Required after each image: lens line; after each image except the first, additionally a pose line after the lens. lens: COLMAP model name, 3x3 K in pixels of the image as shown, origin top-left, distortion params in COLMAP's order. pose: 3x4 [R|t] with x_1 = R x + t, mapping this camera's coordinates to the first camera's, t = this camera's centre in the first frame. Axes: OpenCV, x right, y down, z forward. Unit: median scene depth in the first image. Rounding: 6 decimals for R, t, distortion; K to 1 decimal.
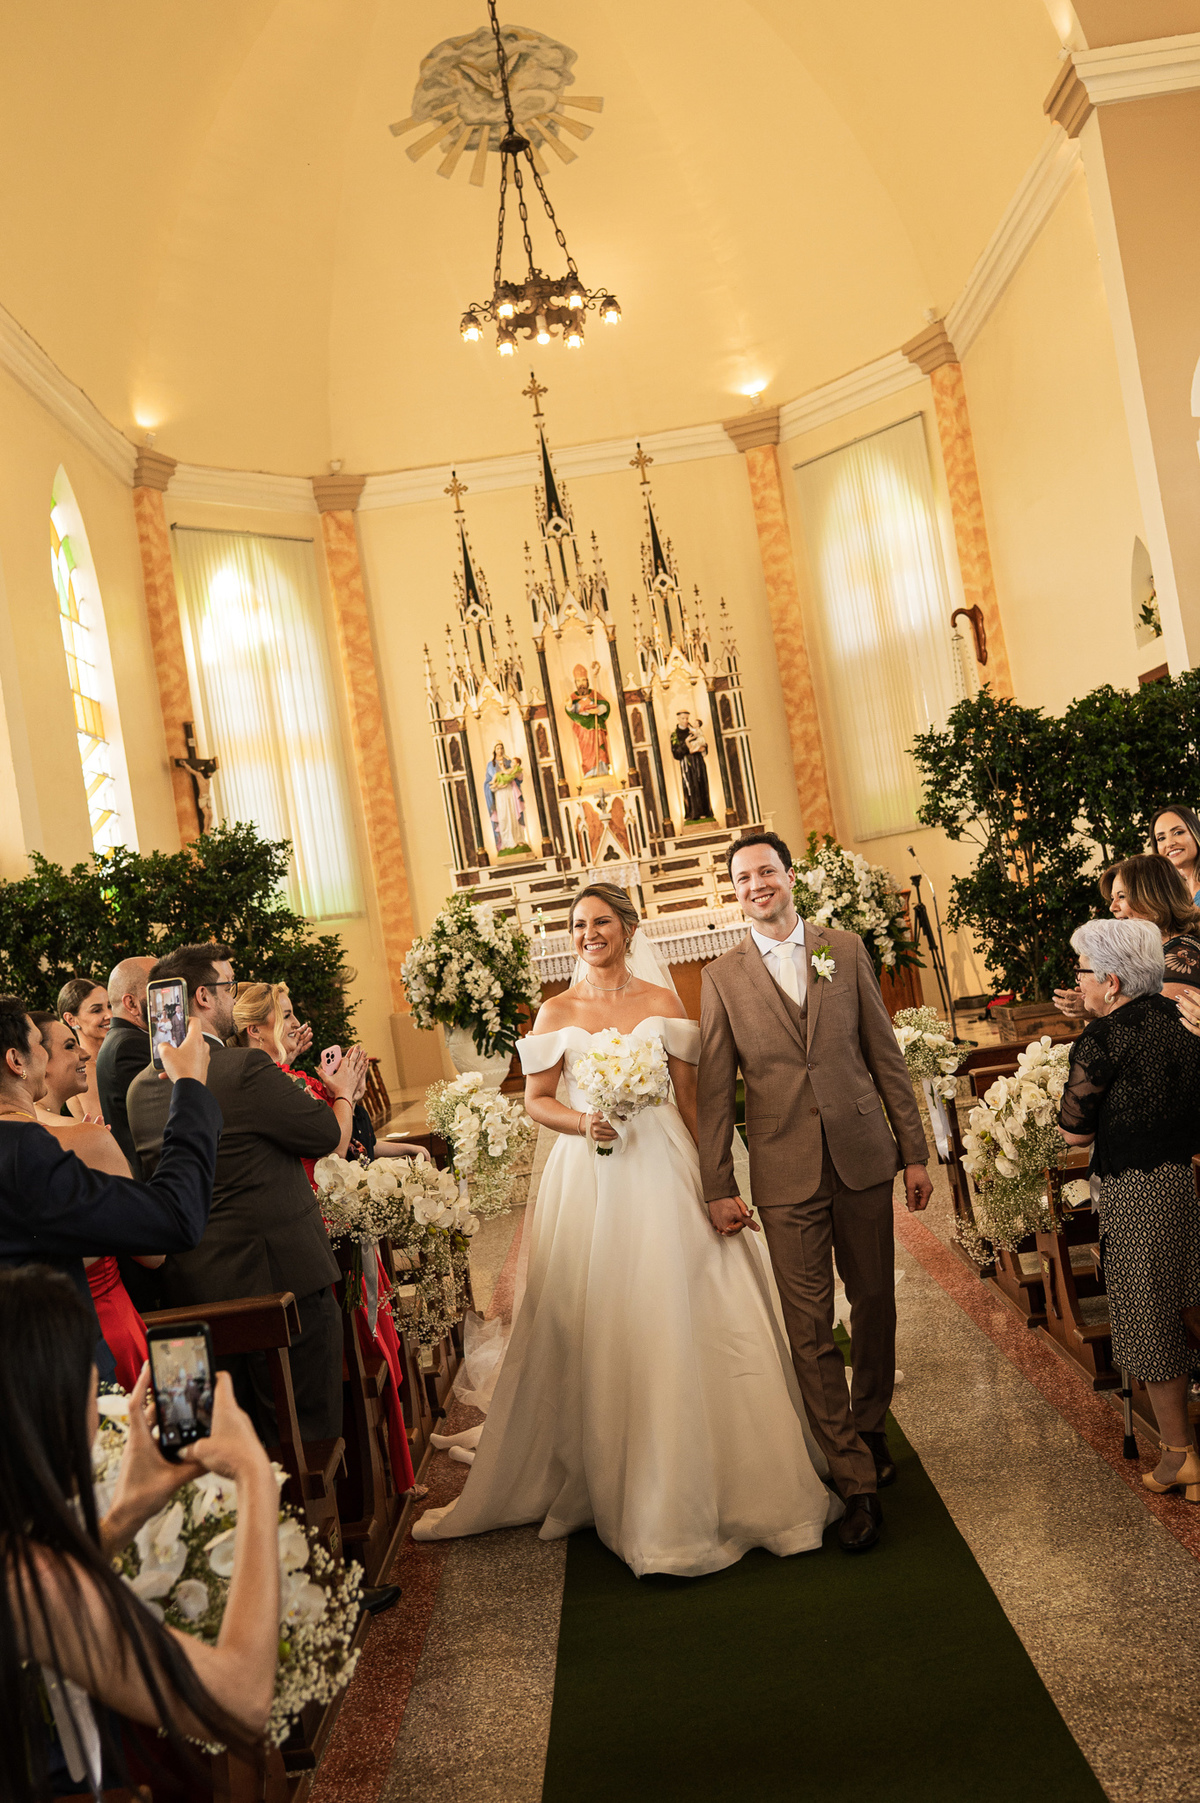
lens RADIAL K [[1878.8, 0, 600.0], [0, 1878.8, 901.5], [0, 0, 1]] dist [-0.029091, -0.037328]
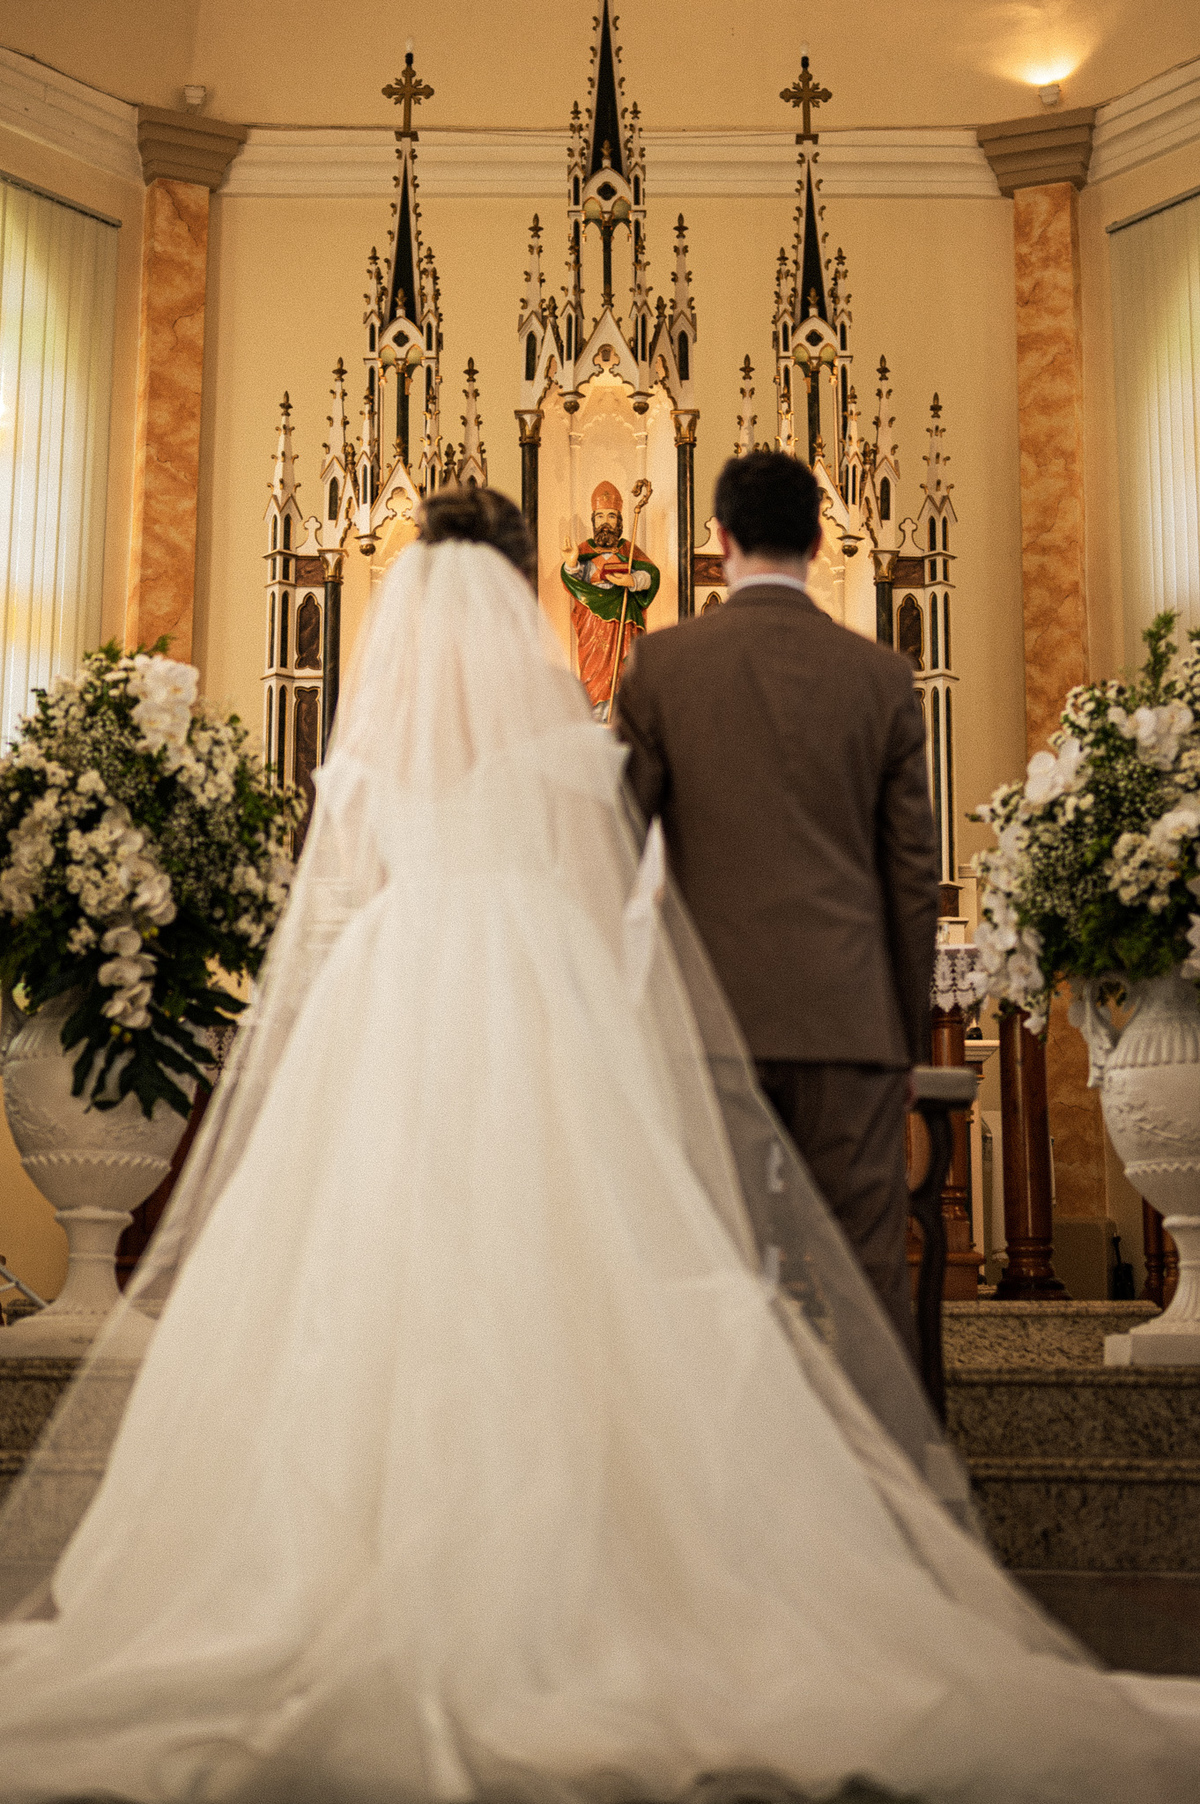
lens RADIAL K [[2580.8, 0, 600.0], [0, 2580.8, 902.0], [0, 0, 1]] dist [-0.039599, 0.031349]
pose [[0.987045, 0.155486, -0.039582, 0.028016], [-0.159946, 0.972995, -0.166424, 0.078573], [0.012636, 0.170599, 0.985259, 0.396933]]
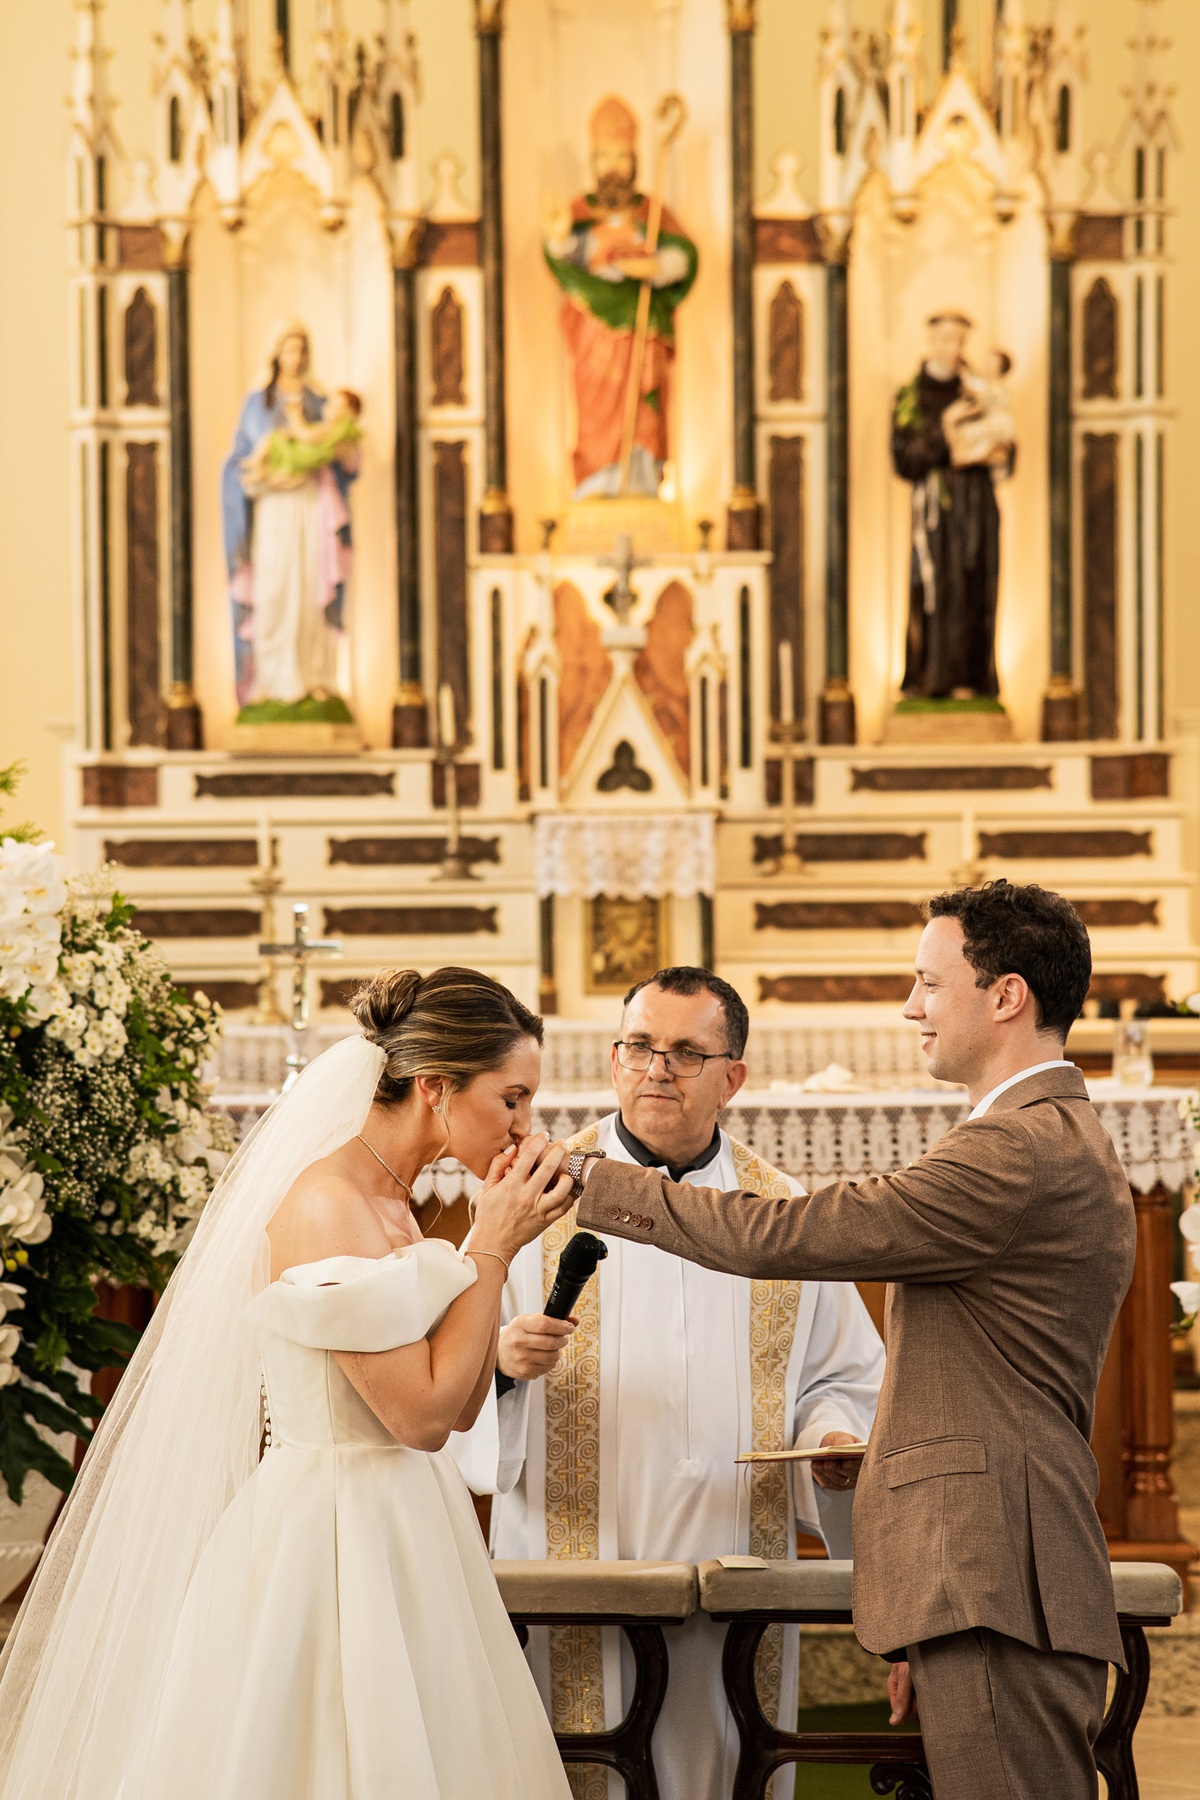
lens RADIAL K [[4485.5, 0, 554.4], [0, 4485.5, 904.3], [0, 0, 1]] dist [0.305168, -0.293746]
pose [[0.988729, 0.148775, -0.016744, 0.009524], [-0.148992, 0.988758, -0.012575, 0.004704], [0.014685, 0.014928, 0.999781, 0.315125]]
